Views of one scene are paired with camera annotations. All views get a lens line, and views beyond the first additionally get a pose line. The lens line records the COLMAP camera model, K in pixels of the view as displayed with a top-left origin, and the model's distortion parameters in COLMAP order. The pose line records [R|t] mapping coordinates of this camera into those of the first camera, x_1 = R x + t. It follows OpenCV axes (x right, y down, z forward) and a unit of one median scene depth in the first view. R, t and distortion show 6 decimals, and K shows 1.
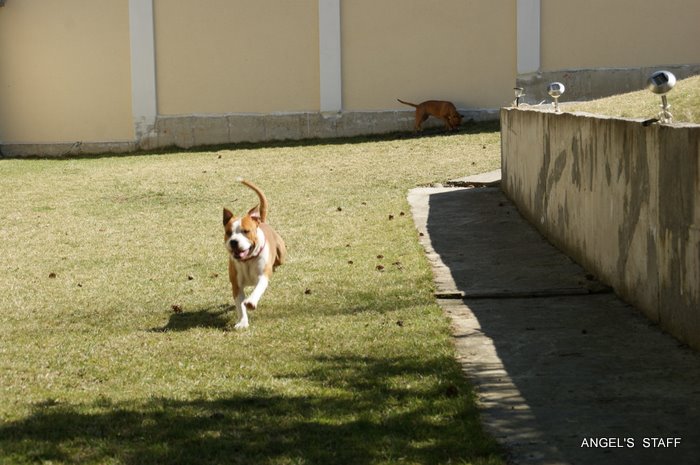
lens RADIAL K [[1597.3, 0, 350.0], [0, 1597.3, 232.5], [0, 0, 1]] dist [0.372558, 0.089547]
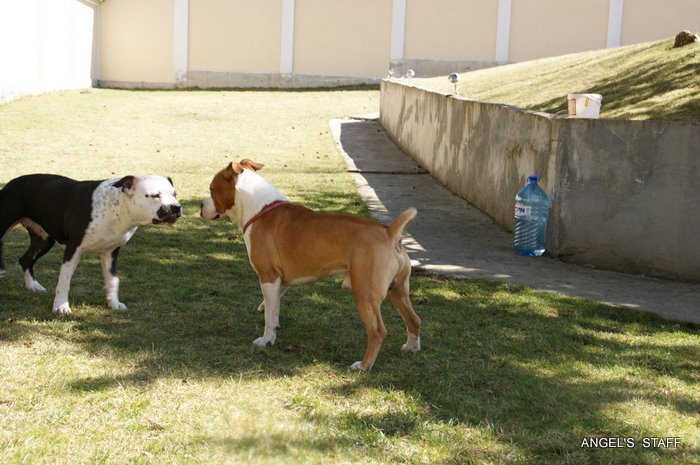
lens RADIAL K [[1047.4, 0, 350.0], [0, 1047.4, 232.5], [0, 0, 1]] dist [0.141967, 0.197906]
pose [[0.995742, 0.051750, 0.076289, -0.030238], [-0.057642, 0.995350, 0.077176, 0.009335], [-0.071940, -0.081245, 0.994094, -0.263707]]
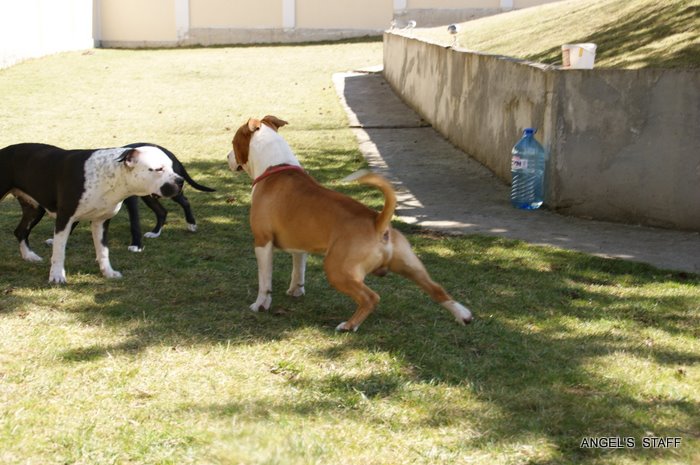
lens RADIAL K [[1050.1, 0, 350.0], [0, 1050.1, 232.5], [0, 0, 1]] dist [0.152548, 0.136831]
pose [[0.997756, 0.017806, 0.064548, -0.022289], [-0.025663, 0.992071, 0.123030, 0.005181], [-0.061845, -0.124411, 0.990302, -0.268023]]
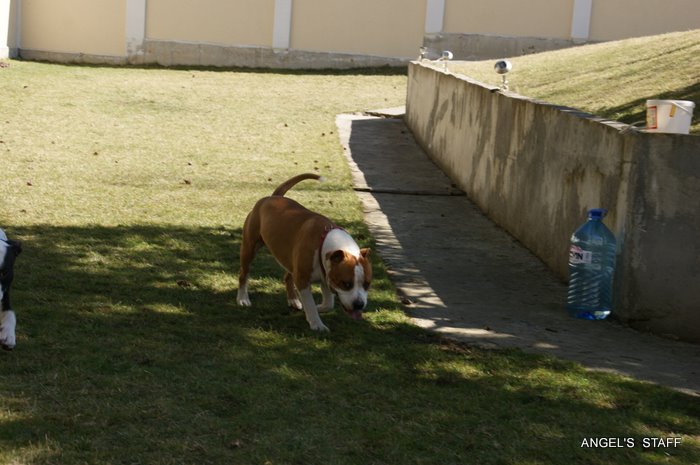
lens RADIAL K [[1453.2, 0, 350.0], [0, 1453.2, 232.5], [0, 0, 1]] dist [0.412694, 0.114306]
pose [[0.994813, 0.082167, 0.059969, -0.020956], [-0.085545, 0.994752, 0.056126, 0.002097], [-0.055043, -0.060965, 0.996621, -0.276437]]
